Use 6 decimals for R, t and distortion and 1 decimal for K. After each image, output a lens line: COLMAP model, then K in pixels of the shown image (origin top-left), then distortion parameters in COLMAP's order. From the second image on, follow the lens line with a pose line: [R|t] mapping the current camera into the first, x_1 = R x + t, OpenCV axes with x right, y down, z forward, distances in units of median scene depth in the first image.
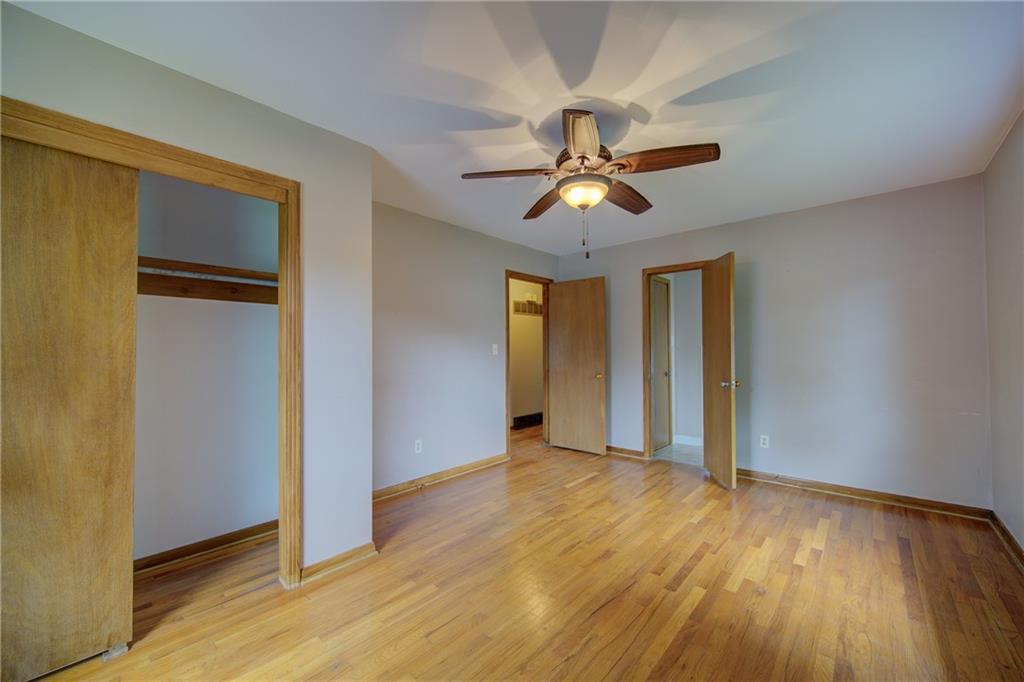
lens RADIAL K [[402.9, 0, 513.0], [0, 402.9, 346.3], [0, 0, 1]] dist [0.000042, -0.000868]
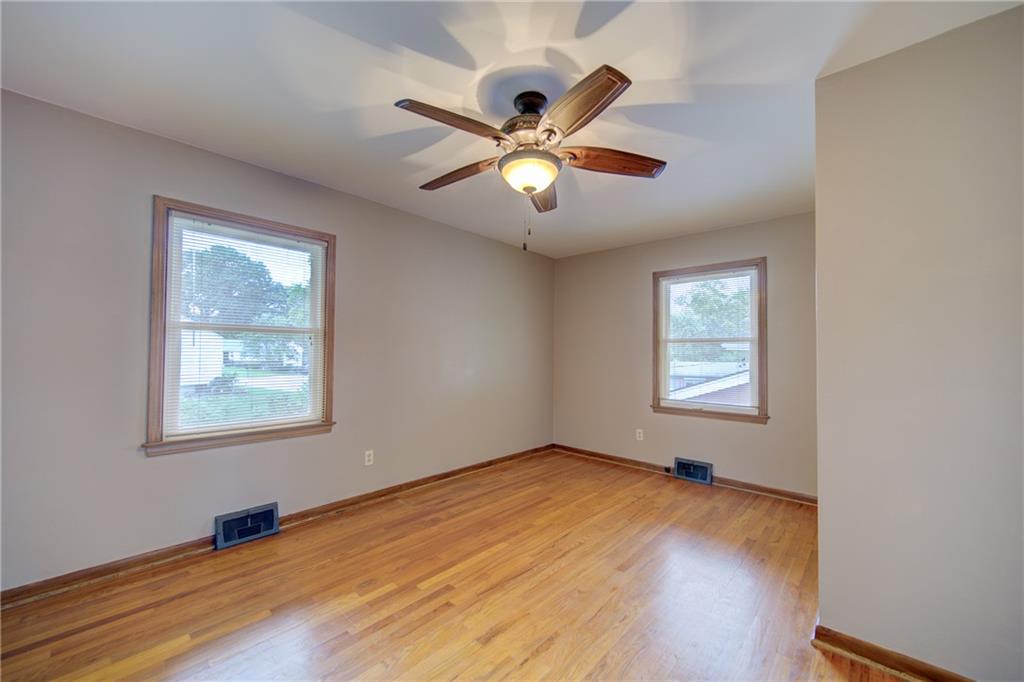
lens RADIAL K [[401.1, 0, 512.0], [0, 401.1, 341.0], [0, 0, 1]] dist [0.001362, 0.000035]
pose [[-0.999963, -0.004333, 0.007368, 0.207199], [-0.004605, 0.999297, -0.037203, 0.008374], [-0.007201, -0.037235, -0.999281, 1.870866]]
